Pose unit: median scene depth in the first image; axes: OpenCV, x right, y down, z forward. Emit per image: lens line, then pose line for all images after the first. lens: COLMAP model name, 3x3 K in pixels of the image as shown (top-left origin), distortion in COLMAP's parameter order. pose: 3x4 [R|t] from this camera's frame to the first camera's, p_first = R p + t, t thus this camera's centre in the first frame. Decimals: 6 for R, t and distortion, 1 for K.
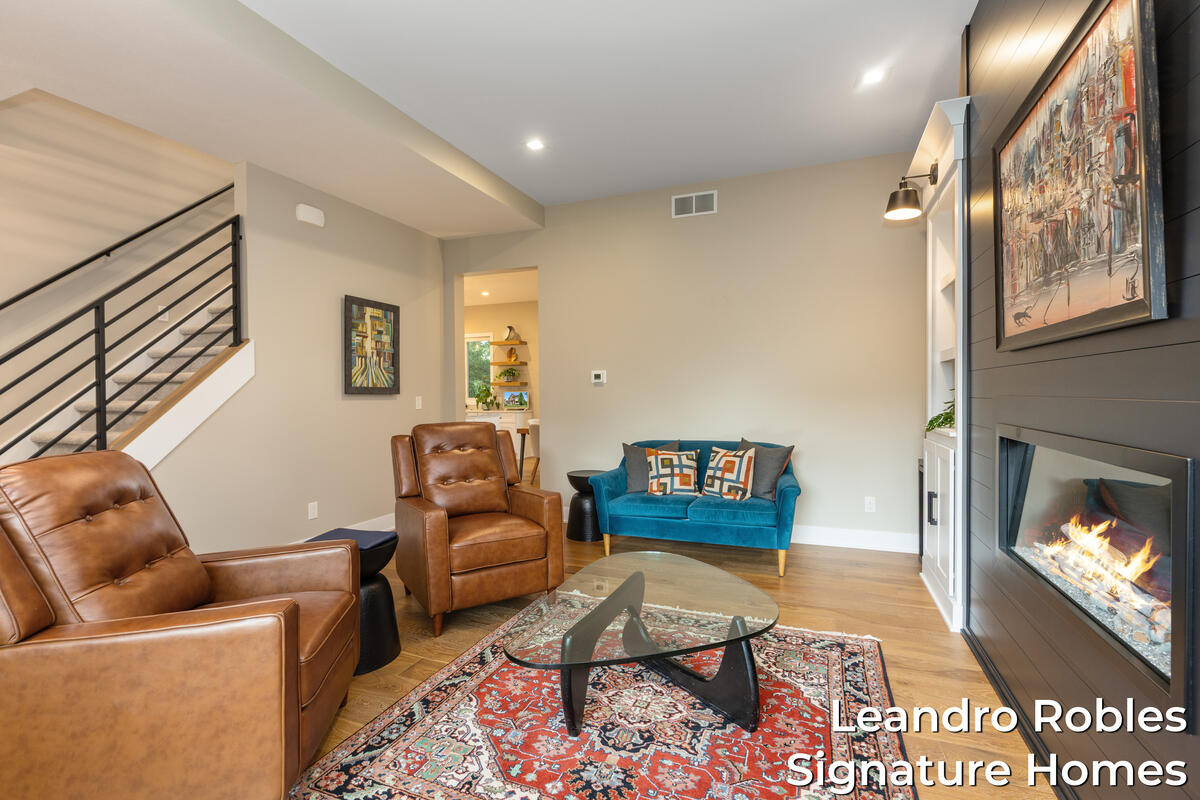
lens RADIAL K [[546.4, 0, 594.3], [0, 546.4, 399.1], [0, 0, 1]] dist [-0.005224, 0.000200]
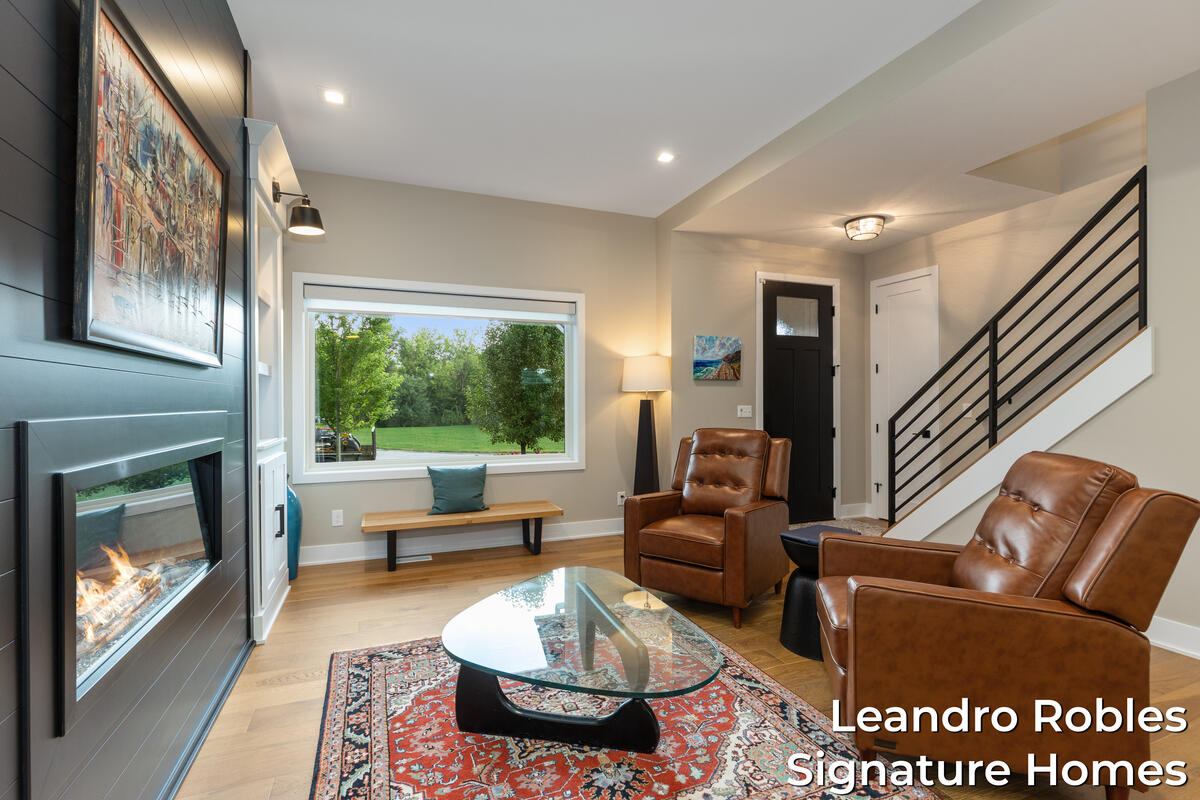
lens RADIAL K [[546.4, 0, 596.4], [0, 546.4, 402.2], [0, 0, 1]] dist [-0.005224, 0.000200]
pose [[-0.724587, 0.007491, -0.689143, 0.638799], [0.003287, 0.999967, 0.007413, -0.018503], [0.689175, 0.003106, -0.724588, 1.505043]]
